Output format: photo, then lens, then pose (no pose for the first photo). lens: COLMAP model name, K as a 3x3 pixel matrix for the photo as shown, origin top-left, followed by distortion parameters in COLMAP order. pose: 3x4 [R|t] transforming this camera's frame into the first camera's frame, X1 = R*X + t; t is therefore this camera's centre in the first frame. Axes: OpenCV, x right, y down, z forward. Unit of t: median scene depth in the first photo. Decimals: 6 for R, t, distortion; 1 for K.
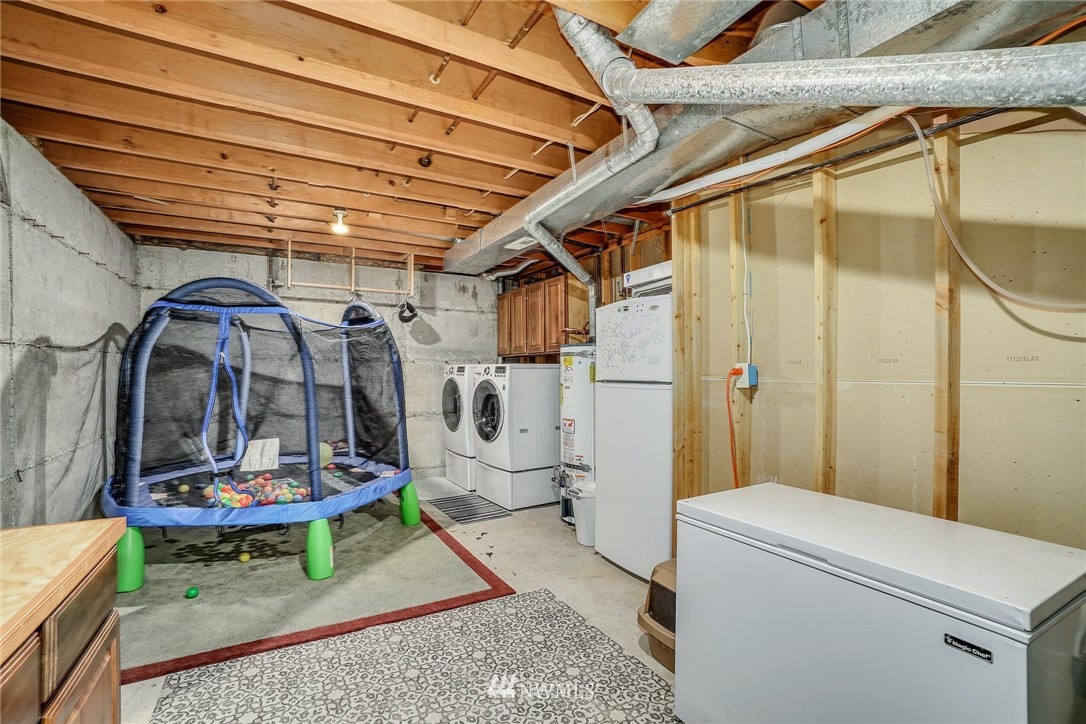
lens RADIAL K [[493.5, 0, 542.4], [0, 493.5, 387.6], [0, 0, 1]] dist [-0.050717, 0.021169]
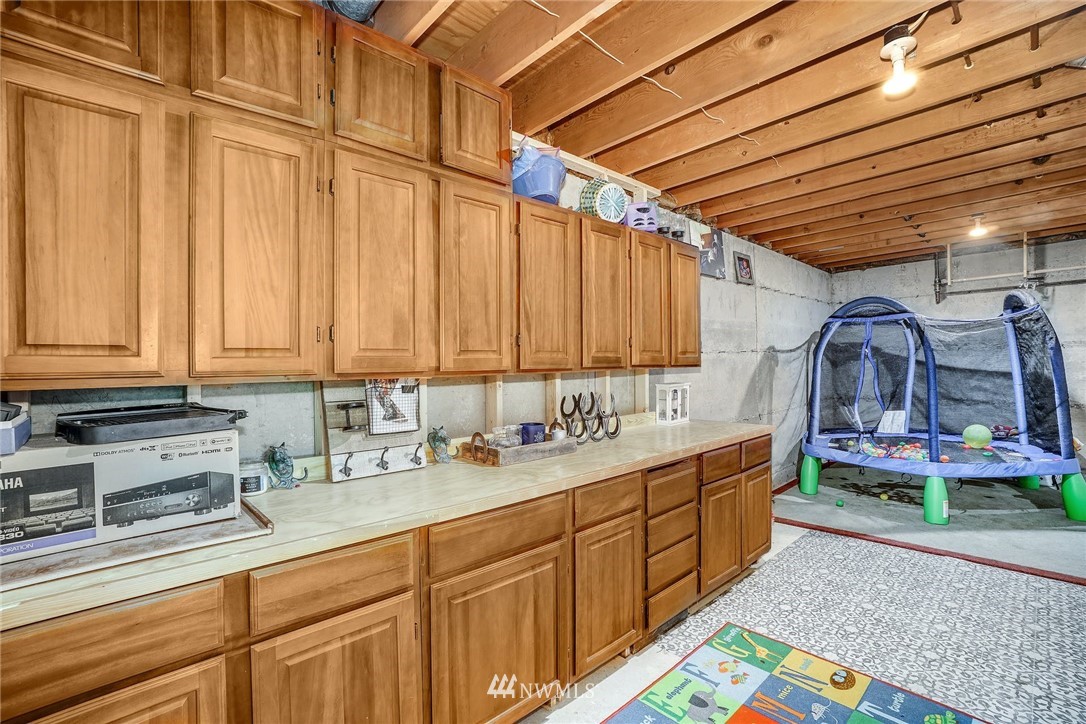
lens RADIAL K [[475.9, 0, 535.1], [0, 475.9, 358.7], [0, 0, 1]] dist [-0.048235, 0.019897]
pose [[0.234721, -0.028088, -0.971657, 0.488917], [-0.007196, 0.999505, -0.030631, 0.006256], [0.972036, 0.014182, 0.234403, -0.306522]]
